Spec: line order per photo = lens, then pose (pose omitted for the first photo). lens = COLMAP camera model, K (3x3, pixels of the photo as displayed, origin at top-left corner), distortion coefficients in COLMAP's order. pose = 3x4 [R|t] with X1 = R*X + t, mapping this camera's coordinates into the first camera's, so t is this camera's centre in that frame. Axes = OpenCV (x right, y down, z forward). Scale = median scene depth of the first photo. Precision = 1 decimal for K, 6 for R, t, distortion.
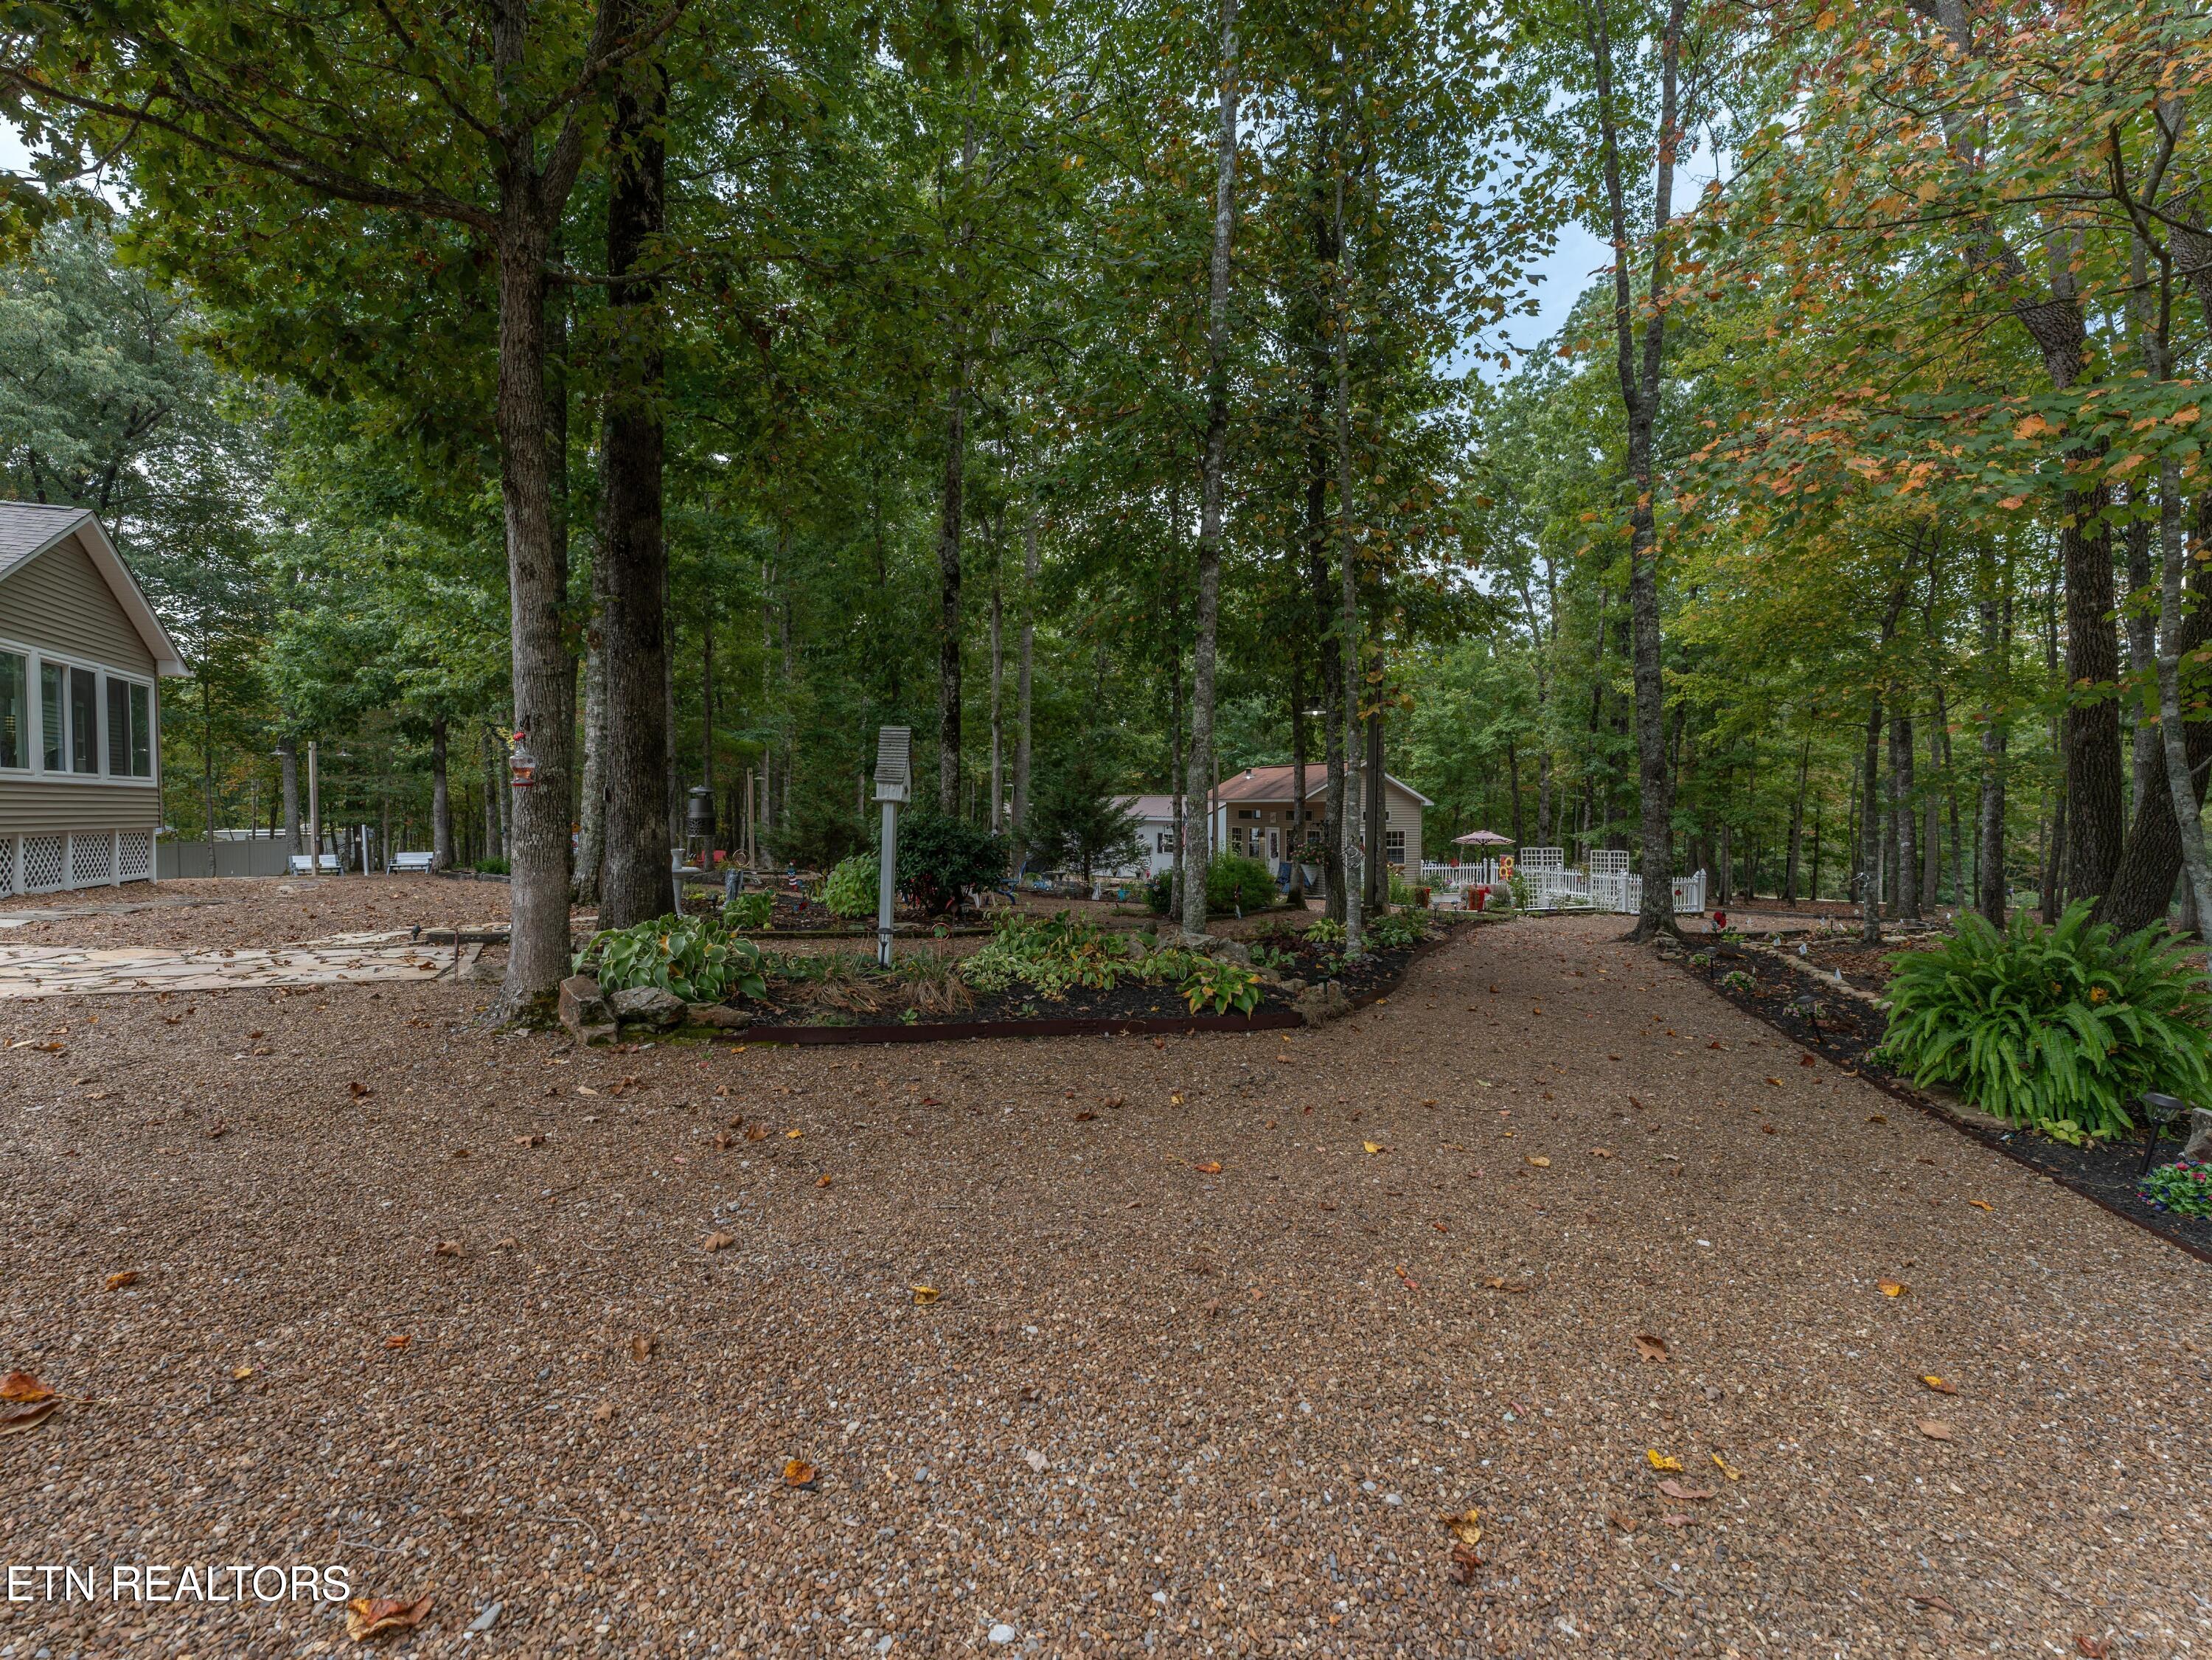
lens RADIAL K [[986.8, 0, 1111.3], [0, 986.8, 830.0], [0, 0, 1]] dist [-0.001419, 0.000752]
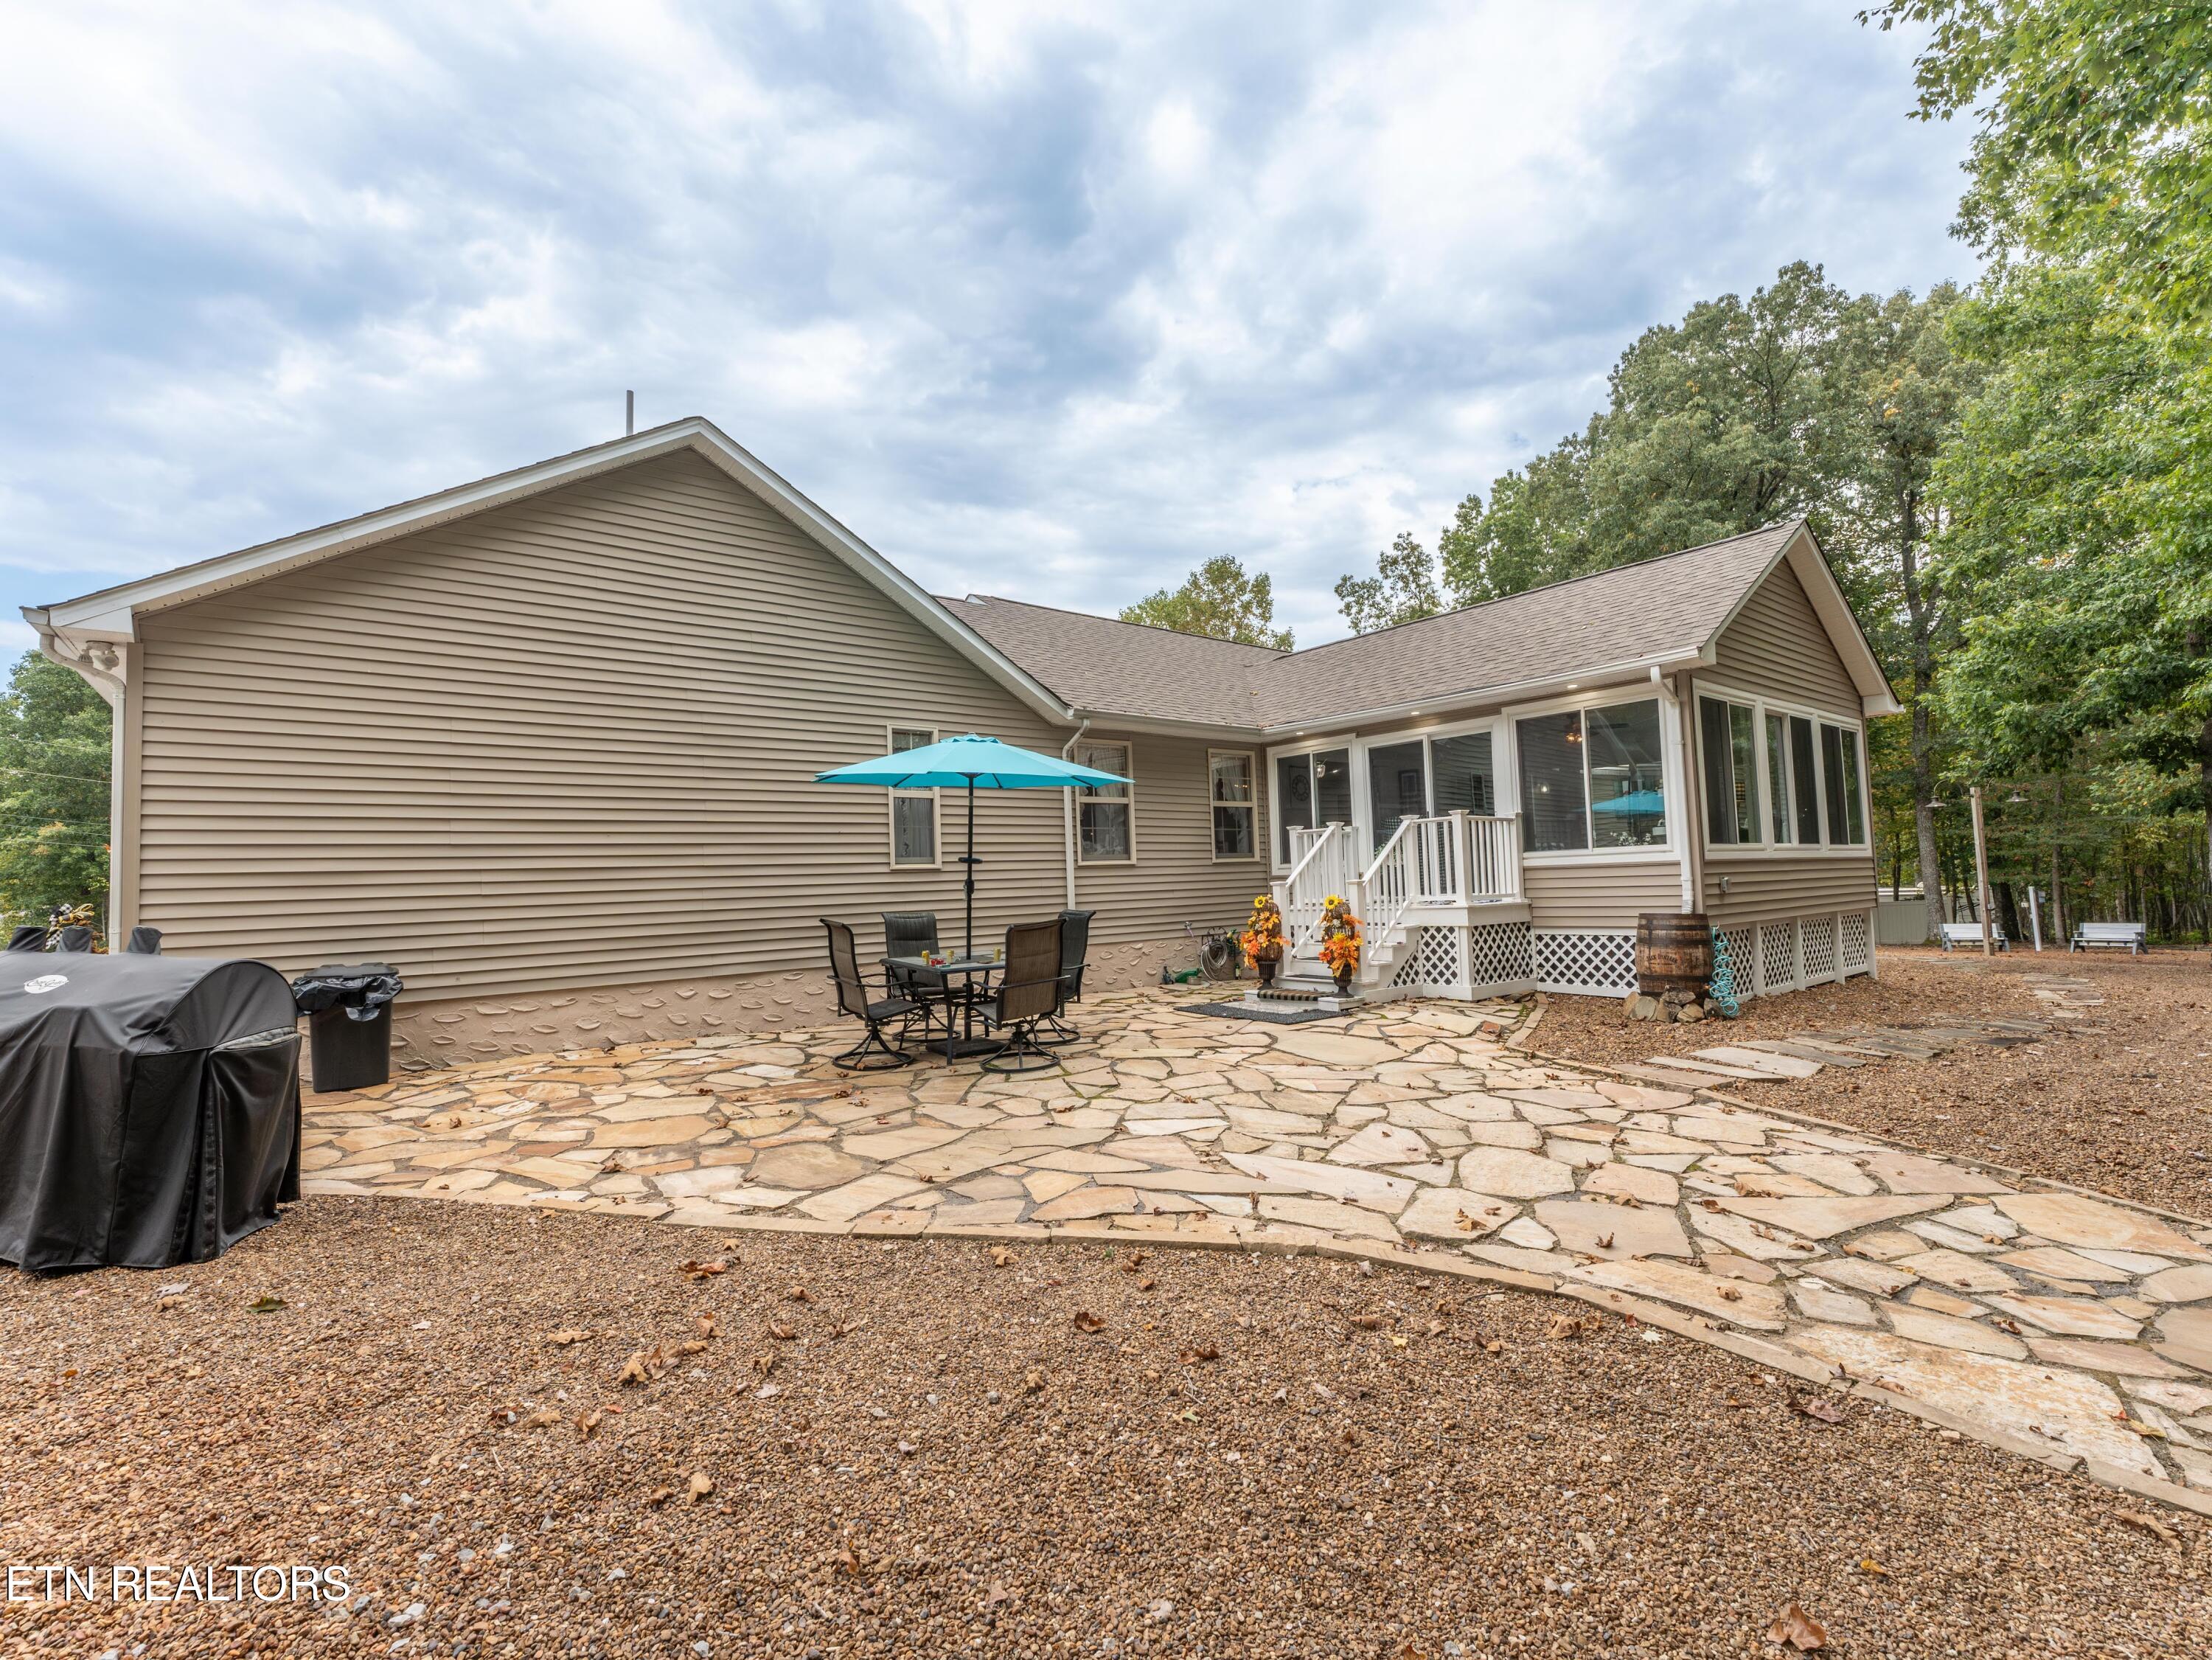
lens RADIAL K [[986.8, 0, 1094.6], [0, 986.8, 824.0], [0, 0, 1]] dist [-0.001419, 0.000752]
pose [[0.211080, -0.064613, -0.975331, -0.345893], [0.007659, 0.997892, -0.064450, -0.024509], [0.977439, 0.006134, 0.211129, 0.235334]]
